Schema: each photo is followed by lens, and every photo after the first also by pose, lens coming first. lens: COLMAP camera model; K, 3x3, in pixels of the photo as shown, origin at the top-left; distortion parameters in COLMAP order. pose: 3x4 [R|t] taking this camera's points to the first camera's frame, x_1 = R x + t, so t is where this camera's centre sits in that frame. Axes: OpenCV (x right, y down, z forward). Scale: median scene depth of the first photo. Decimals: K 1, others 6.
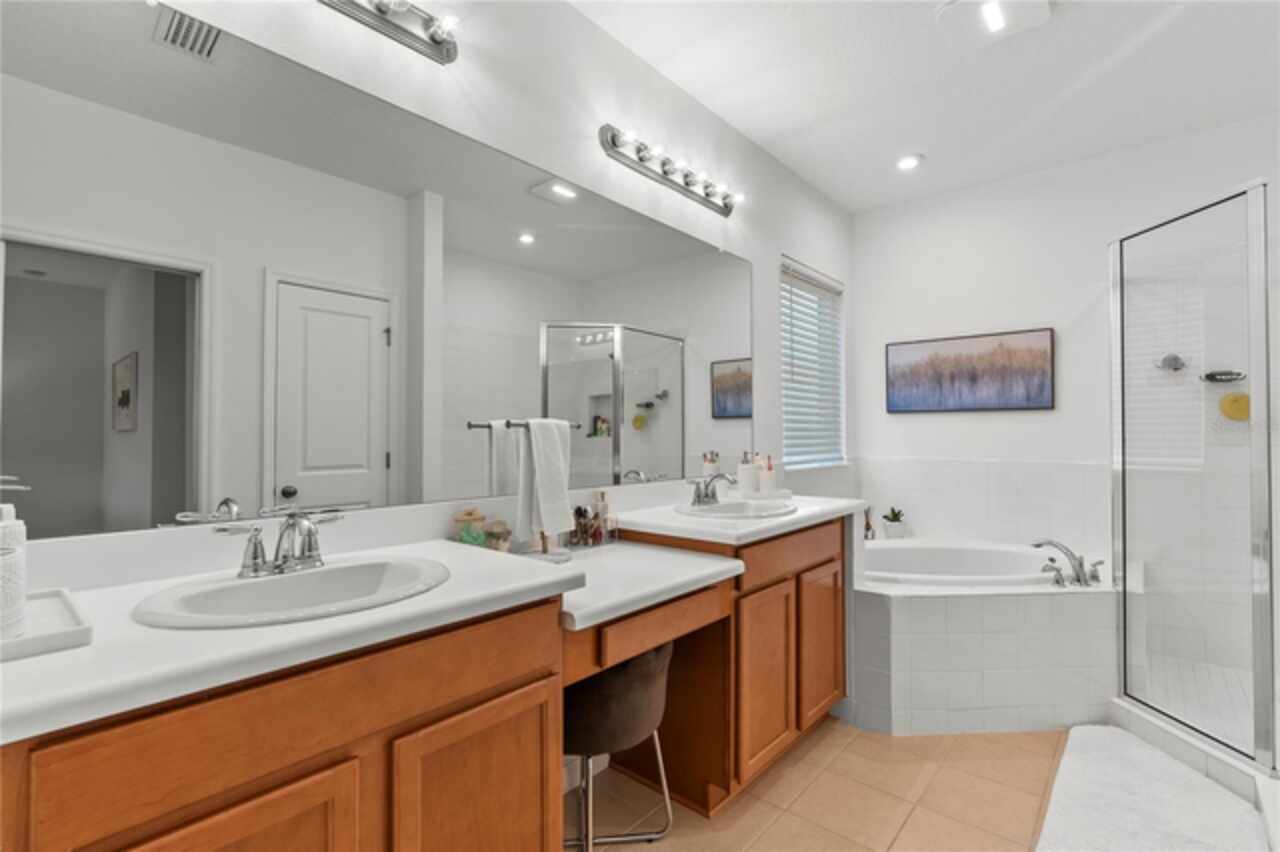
lens RADIAL K [[624.0, 0, 640.0], [0, 624.0, 426.0], [0, 0, 1]] dist [0.018466, -0.000360]
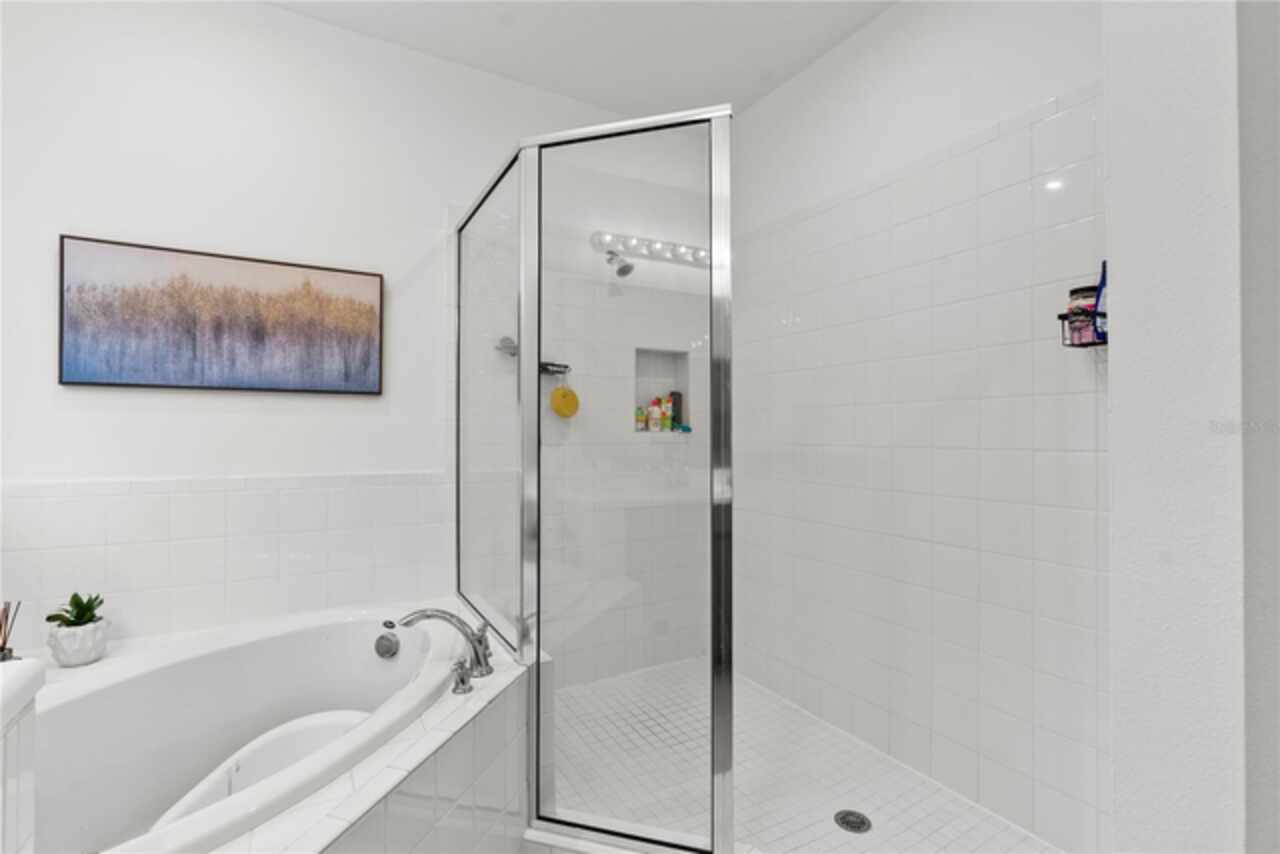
lens RADIAL K [[624.0, 0, 640.0], [0, 624.0, 427.0], [0, 0, 1]] dist [0.018466, -0.000360]
pose [[0.359346, 0.011470, 0.933134, 0.124109], [-0.015033, 0.999866, -0.006501, 0.006776], [-0.933083, -0.011692, 0.359470, 0.467667]]
